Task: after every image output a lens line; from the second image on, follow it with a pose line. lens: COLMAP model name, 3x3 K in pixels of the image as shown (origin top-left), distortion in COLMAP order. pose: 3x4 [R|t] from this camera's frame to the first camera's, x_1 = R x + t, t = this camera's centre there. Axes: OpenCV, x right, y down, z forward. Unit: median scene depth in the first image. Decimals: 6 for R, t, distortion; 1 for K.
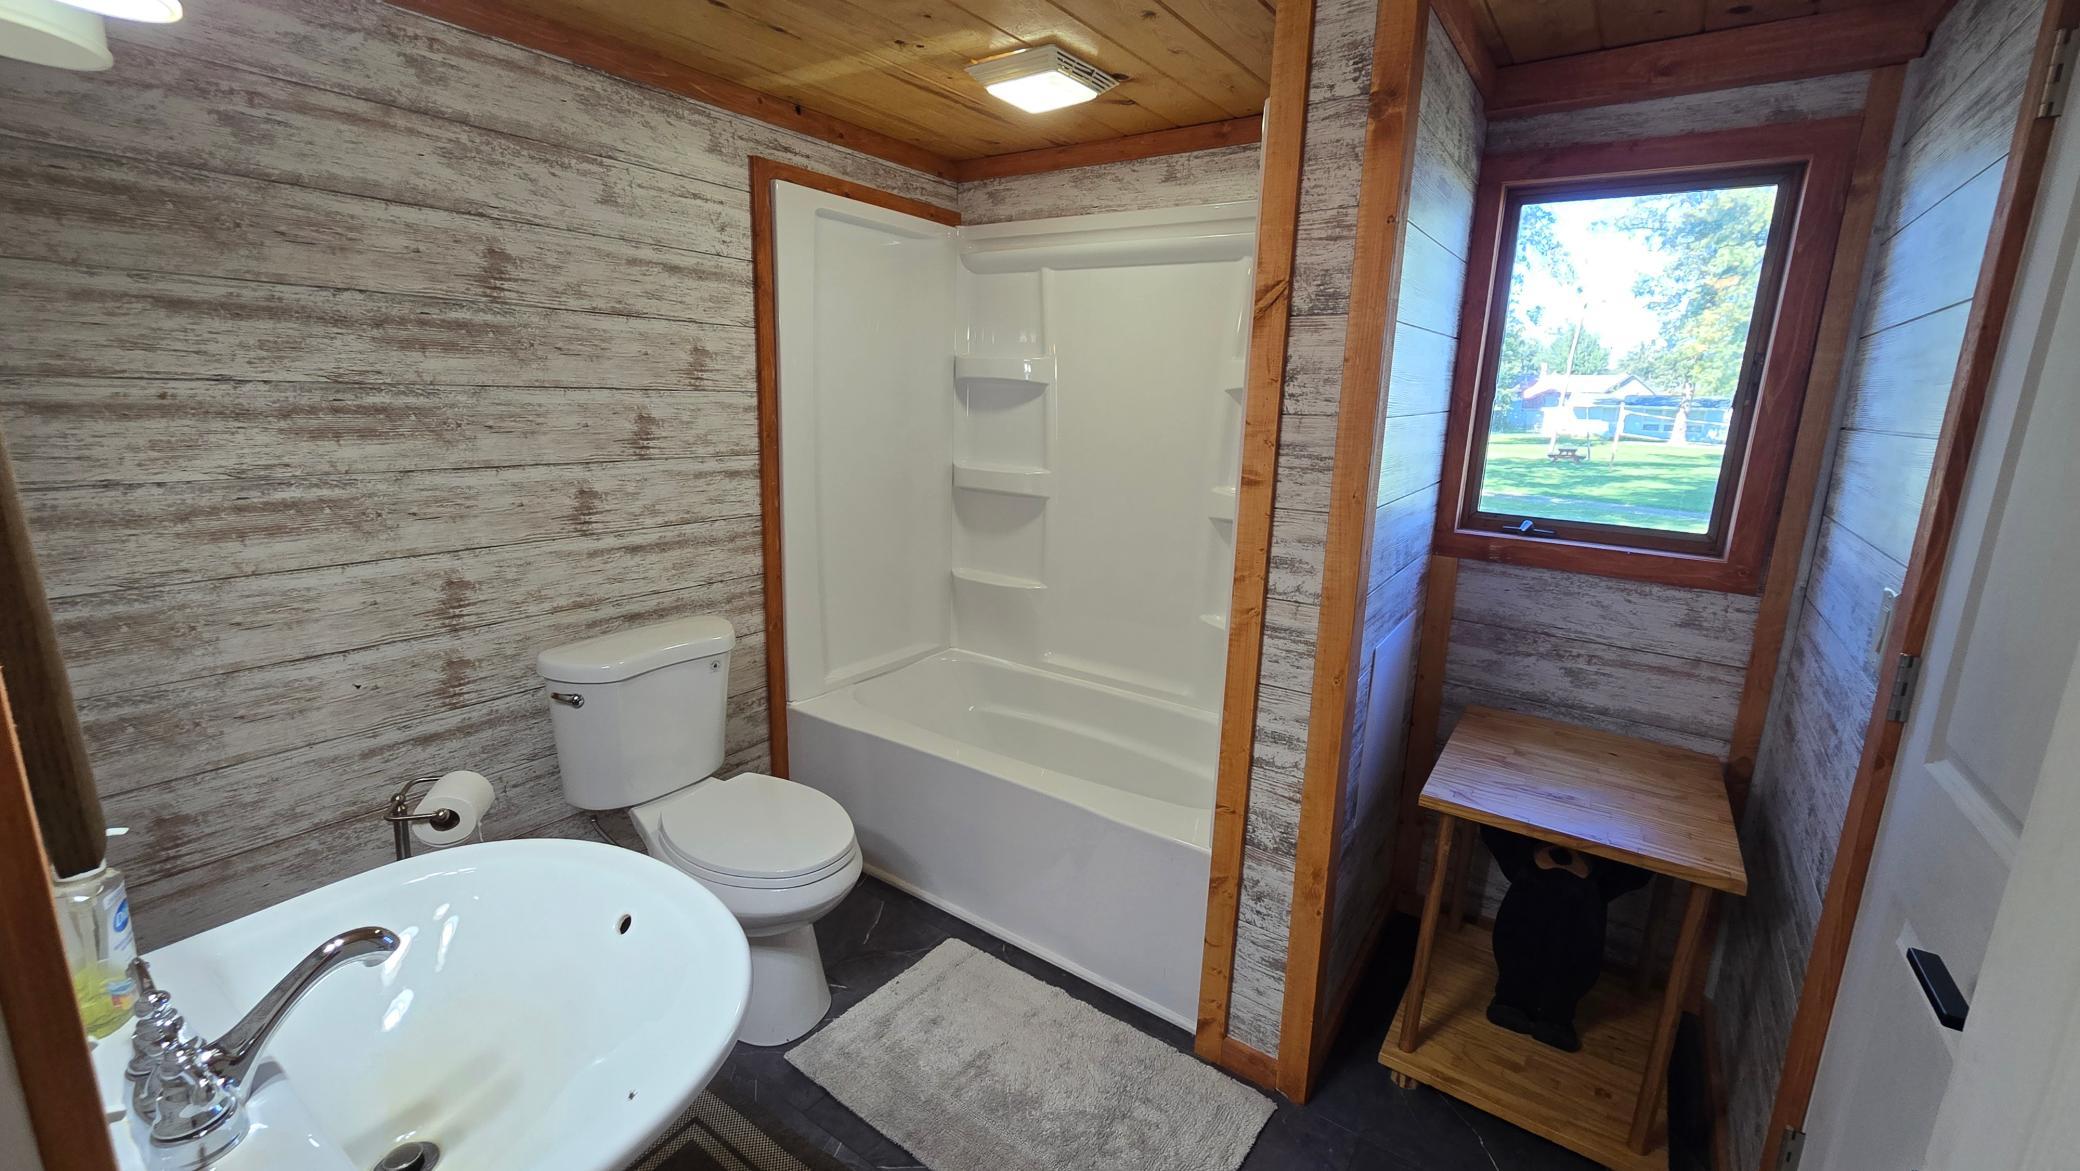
lens RADIAL K [[850.9, 0, 1045.1], [0, 850.9, 577.5], [0, 0, 1]] dist [0.000901, -0.000835]
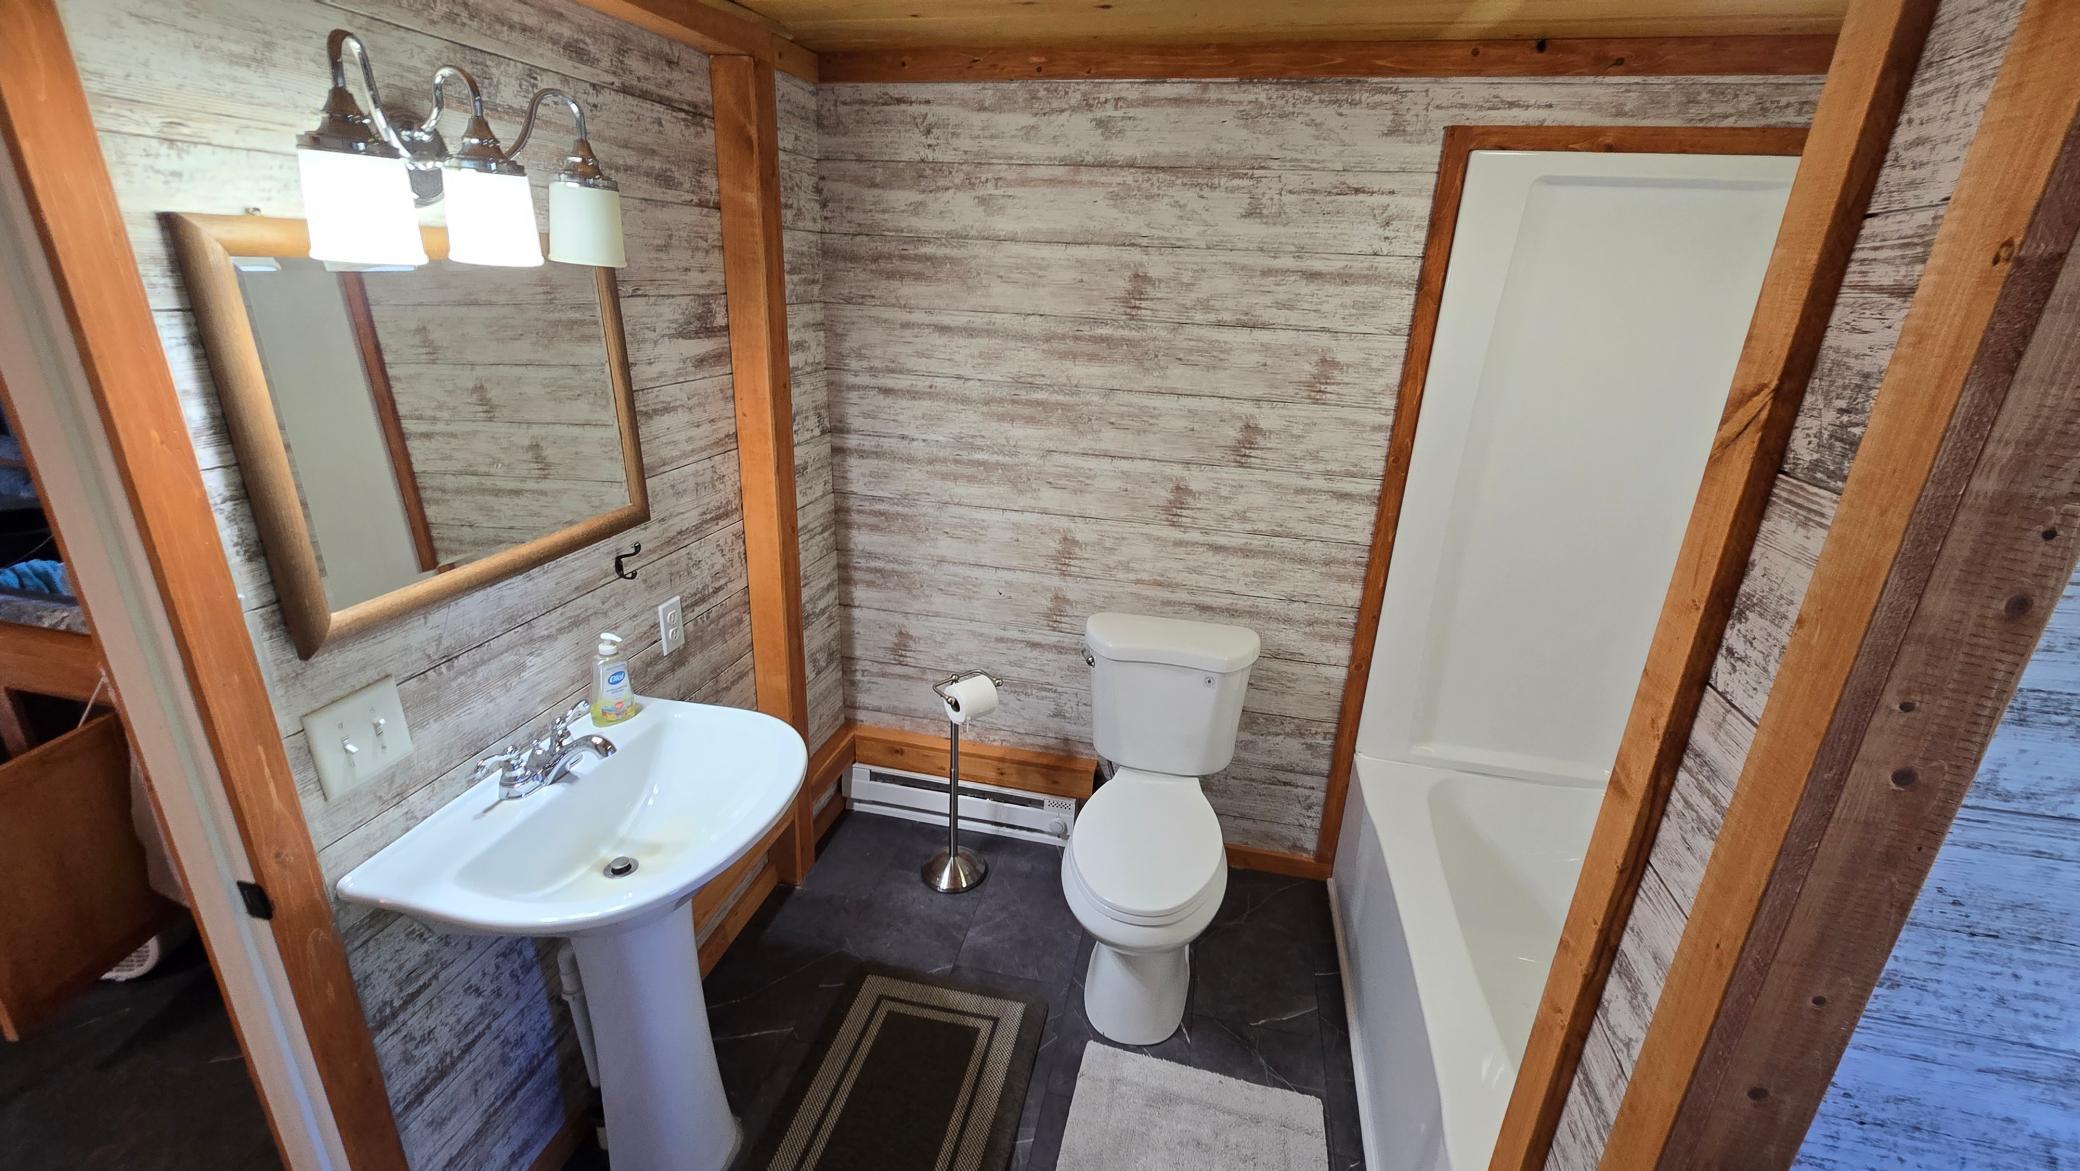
lens RADIAL K [[850.9, 0, 1042.2], [0, 850.9, 582.7], [0, 0, 1]] dist [0.000901, -0.000835]
pose [[0.382357, 0.306176, -0.871814, 0.423200], [-0.226586, 0.945767, 0.232773, -0.218807], [0.895802, 0.108539, 0.430996, 0.412829]]
